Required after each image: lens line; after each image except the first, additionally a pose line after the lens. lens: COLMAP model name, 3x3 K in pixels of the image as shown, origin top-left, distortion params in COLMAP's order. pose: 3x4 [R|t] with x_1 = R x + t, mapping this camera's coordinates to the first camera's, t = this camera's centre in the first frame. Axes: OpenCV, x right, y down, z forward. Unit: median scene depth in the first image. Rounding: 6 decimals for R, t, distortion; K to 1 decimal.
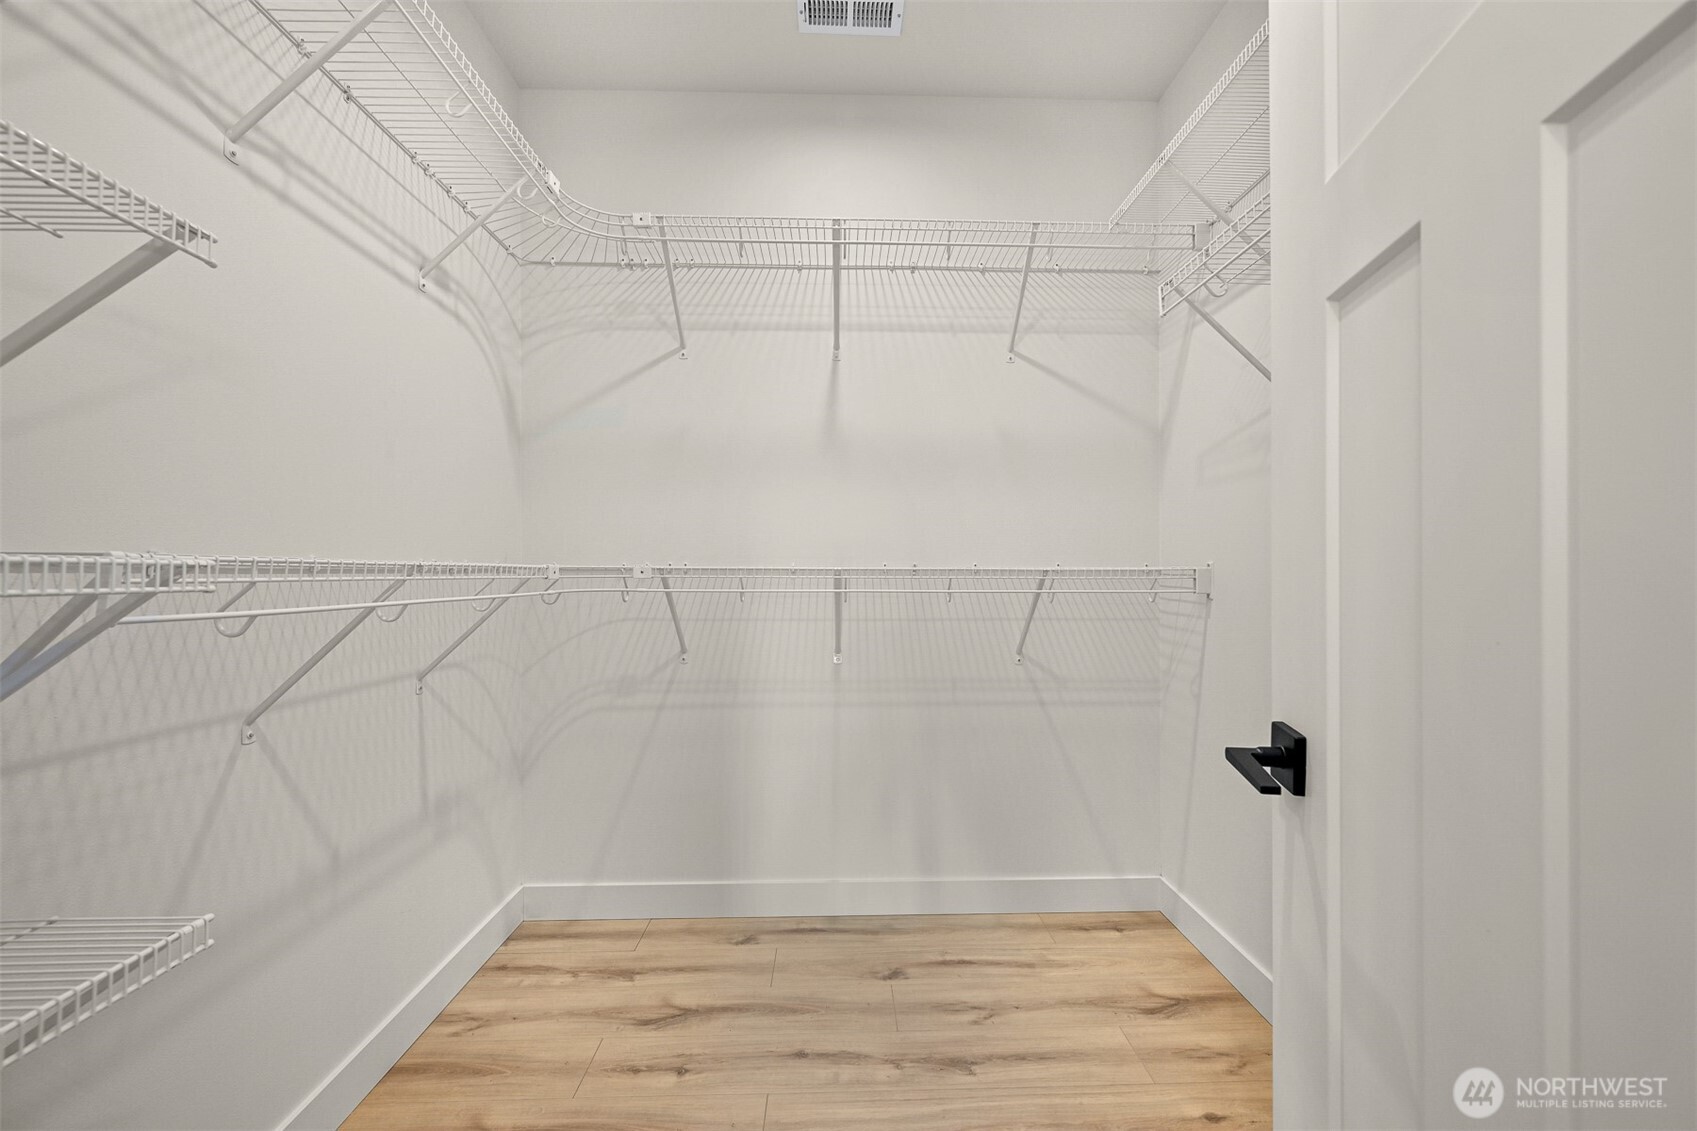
lens RADIAL K [[666.2, 0, 855.6], [0, 666.2, 562.4], [0, 0, 1]] dist [-0.002394, -0.000199]
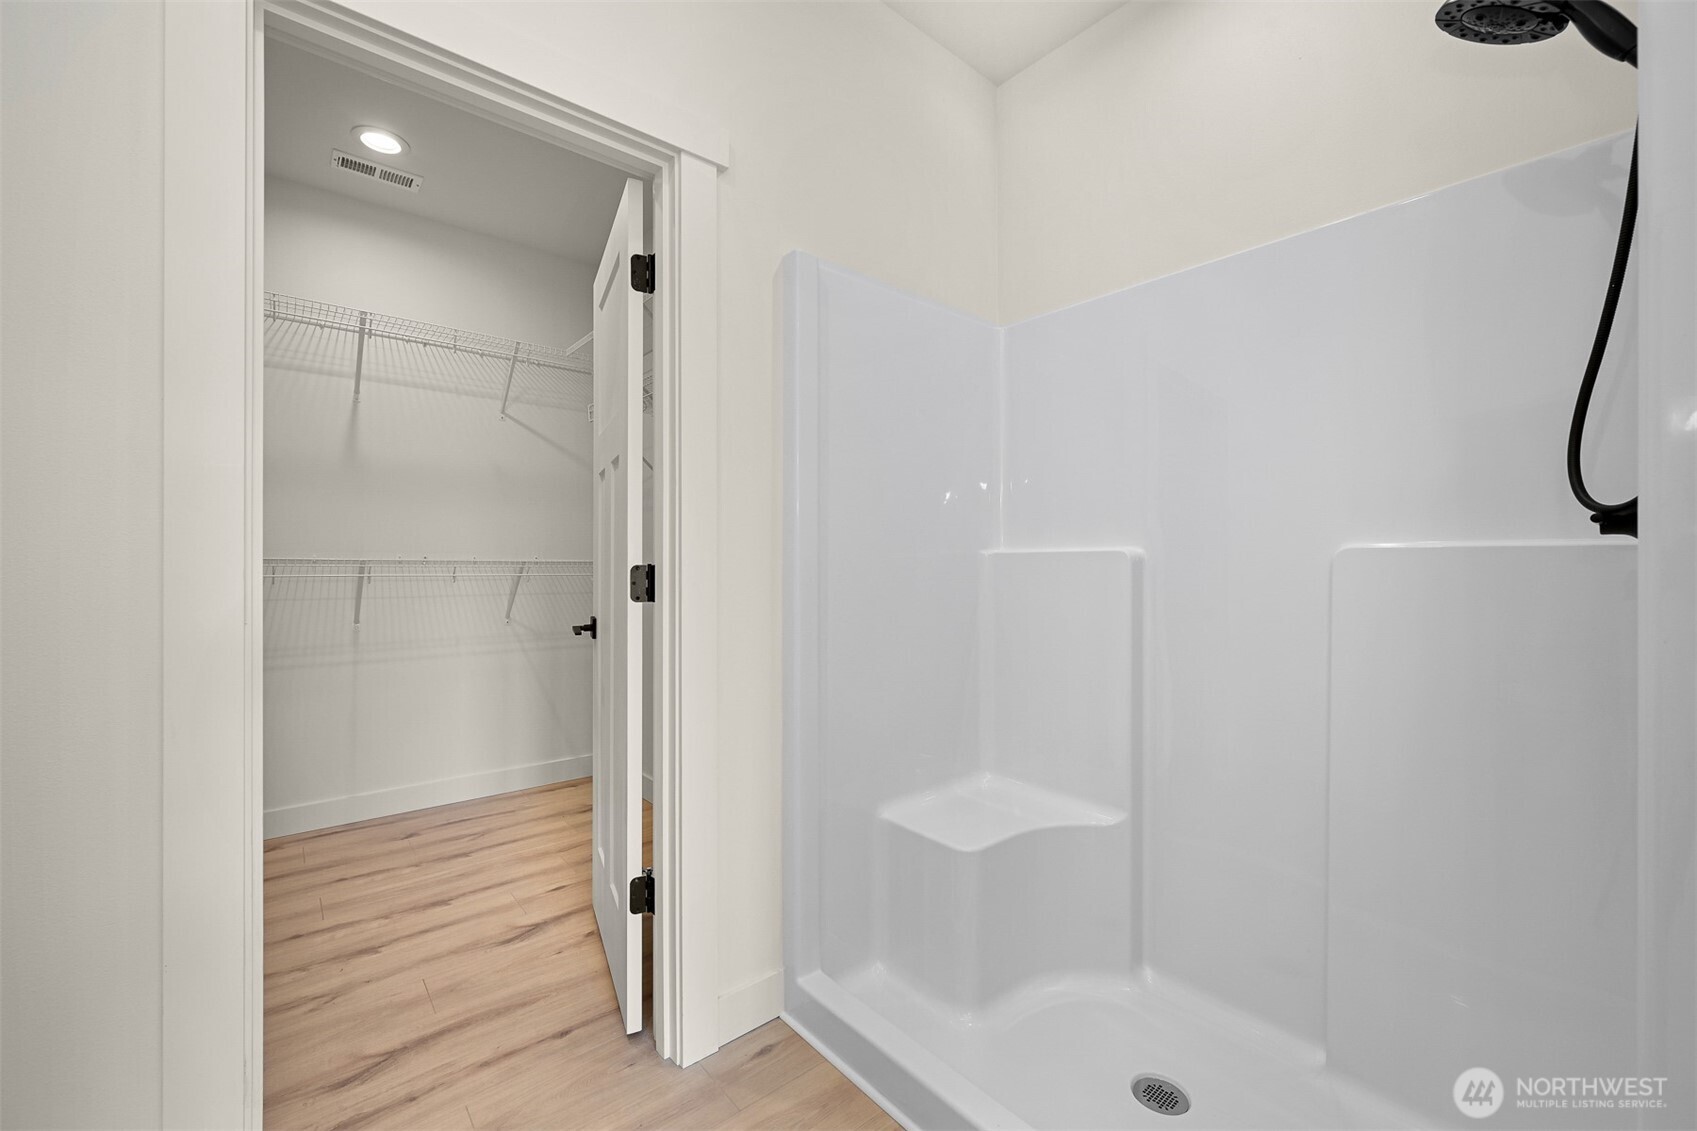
lens RADIAL K [[666.2, 0, 844.7], [0, 666.2, 563.6], [0, 0, 1]] dist [-0.002394, -0.000199]
pose [[0.779946, 0.001628, 0.625844, -0.099648], [-0.011601, 0.999862, 0.011857, -0.009259], [-0.625739, -0.016508, 0.779858, -0.643239]]
